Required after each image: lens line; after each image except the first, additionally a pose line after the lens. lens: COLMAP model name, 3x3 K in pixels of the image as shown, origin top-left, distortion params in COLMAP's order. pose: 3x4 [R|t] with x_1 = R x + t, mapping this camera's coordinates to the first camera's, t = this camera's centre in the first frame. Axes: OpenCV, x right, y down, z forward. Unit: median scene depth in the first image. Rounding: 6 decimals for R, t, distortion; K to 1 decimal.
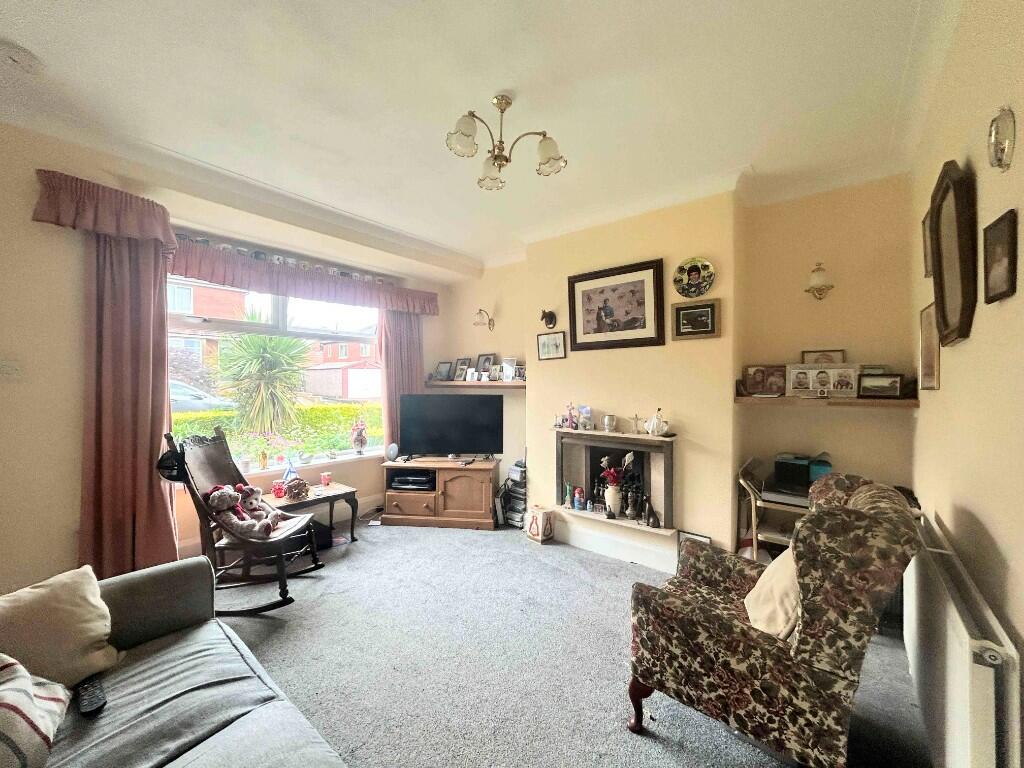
lens RADIAL K [[406.8, 0, 513.0], [0, 406.8, 382.3], [0, 0, 1]] dist [0.000344, -0.000010]
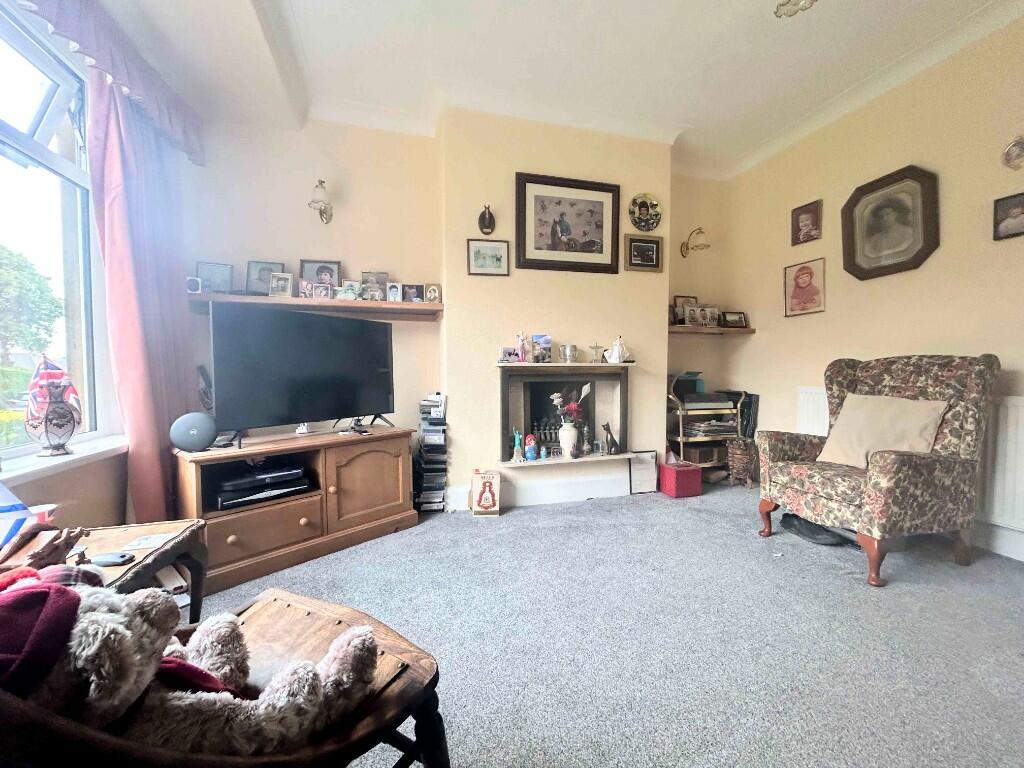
lens RADIAL K [[406.8, 0, 510.0], [0, 406.8, 382.2], [0, 0, 1]] dist [0.000344, -0.000010]
pose [[0.578041, -0.030642, 0.815432, -0.552202], [0.005252, 0.999414, 0.033832, 0.127738], [-0.815991, -0.015274, 0.577863, 0.568730]]
